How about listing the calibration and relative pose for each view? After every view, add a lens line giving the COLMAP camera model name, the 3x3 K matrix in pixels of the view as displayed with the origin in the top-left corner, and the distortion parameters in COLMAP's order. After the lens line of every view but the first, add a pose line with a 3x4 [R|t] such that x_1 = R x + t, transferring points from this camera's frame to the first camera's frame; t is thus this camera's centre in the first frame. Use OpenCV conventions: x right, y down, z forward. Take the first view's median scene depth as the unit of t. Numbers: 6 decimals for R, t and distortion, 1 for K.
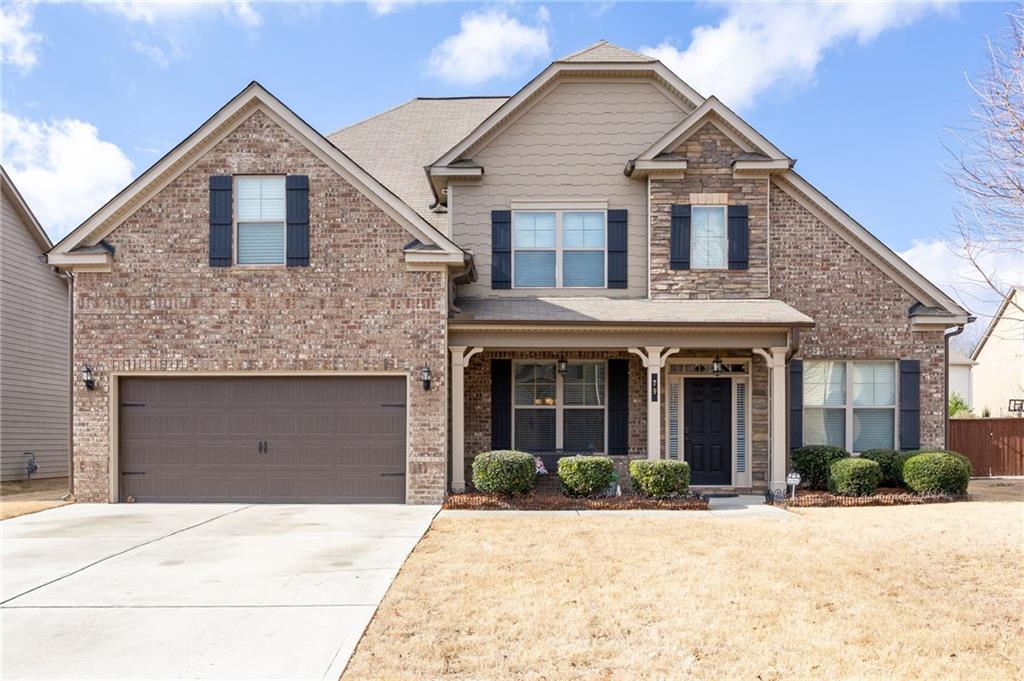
lens RADIAL K [[803.7, 0, 506.1], [0, 803.7, 439.8], [0, 0, 1]] dist [-0.002820, 0.001786]
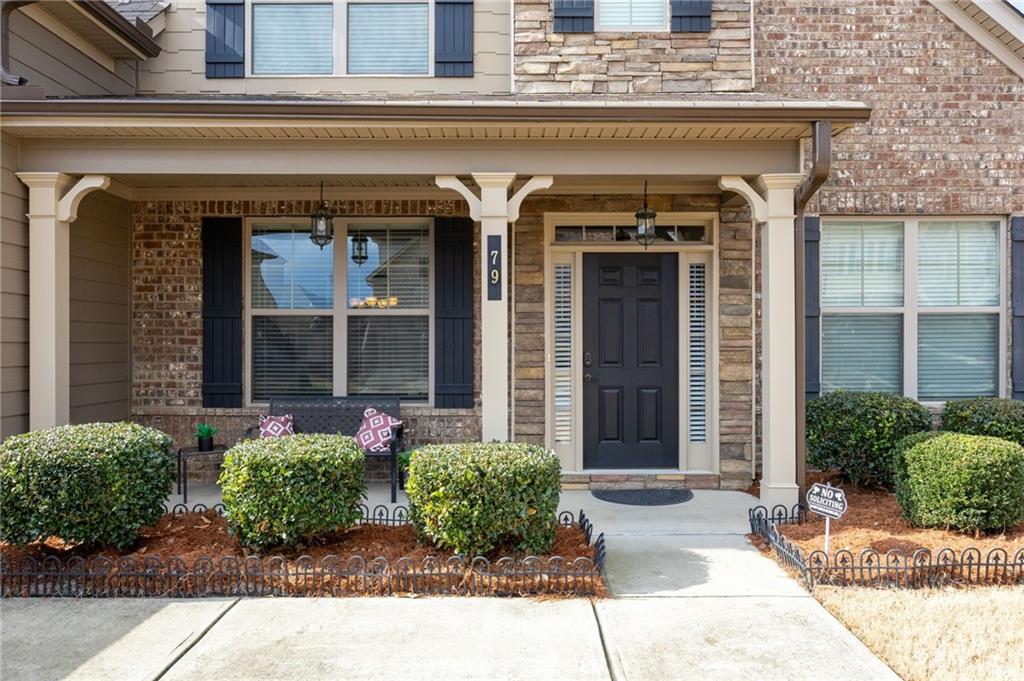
lens RADIAL K [[726.1, 0, 512.0], [0, 726.1, 340.5], [0, 0, 1]] dist [-0.002311, -0.001802]
pose [[0.999881, -0.003290, 0.015089, 0.171583], [0.003238, 0.999989, 0.003426, -0.024613], [-0.015100, -0.003377, 0.999880, 0.555327]]
